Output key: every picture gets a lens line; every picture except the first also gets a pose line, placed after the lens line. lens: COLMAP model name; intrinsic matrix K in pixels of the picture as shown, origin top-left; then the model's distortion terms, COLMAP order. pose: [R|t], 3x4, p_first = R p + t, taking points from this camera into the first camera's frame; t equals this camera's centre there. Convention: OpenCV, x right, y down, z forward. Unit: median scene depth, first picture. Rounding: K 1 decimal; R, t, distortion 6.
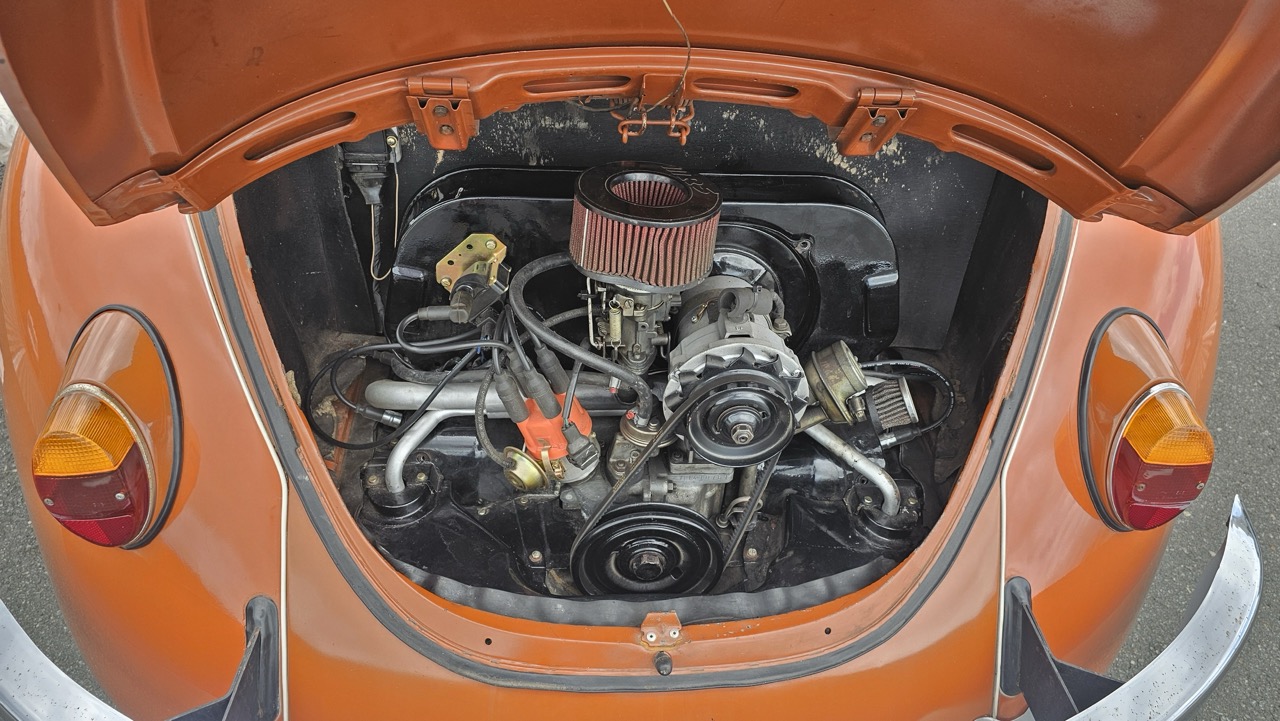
lens RADIAL K [[852.1, 0, 644.4], [0, 852.1, 361.3], [0, 0, 1]] dist [0.058918, -0.053310]
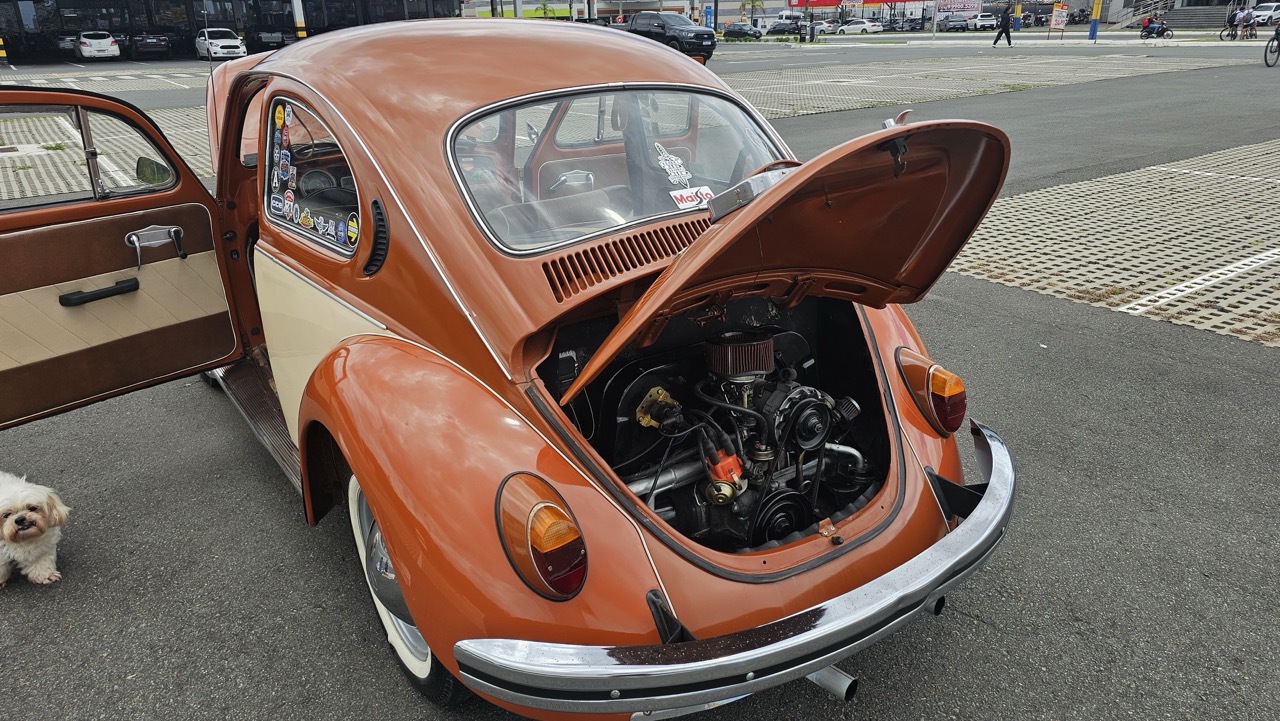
lens RADIAL K [[852.1, 0, 636.7], [0, 852.1, 363.8], [0, 0, 1]] dist [0.058918, -0.053310]
pose [[0.854299, -0.262058, 0.448886, -1.092117], [0.393818, 0.889964, -0.229939, 0.235070], [-0.339235, 0.373216, 0.863498, -0.700609]]
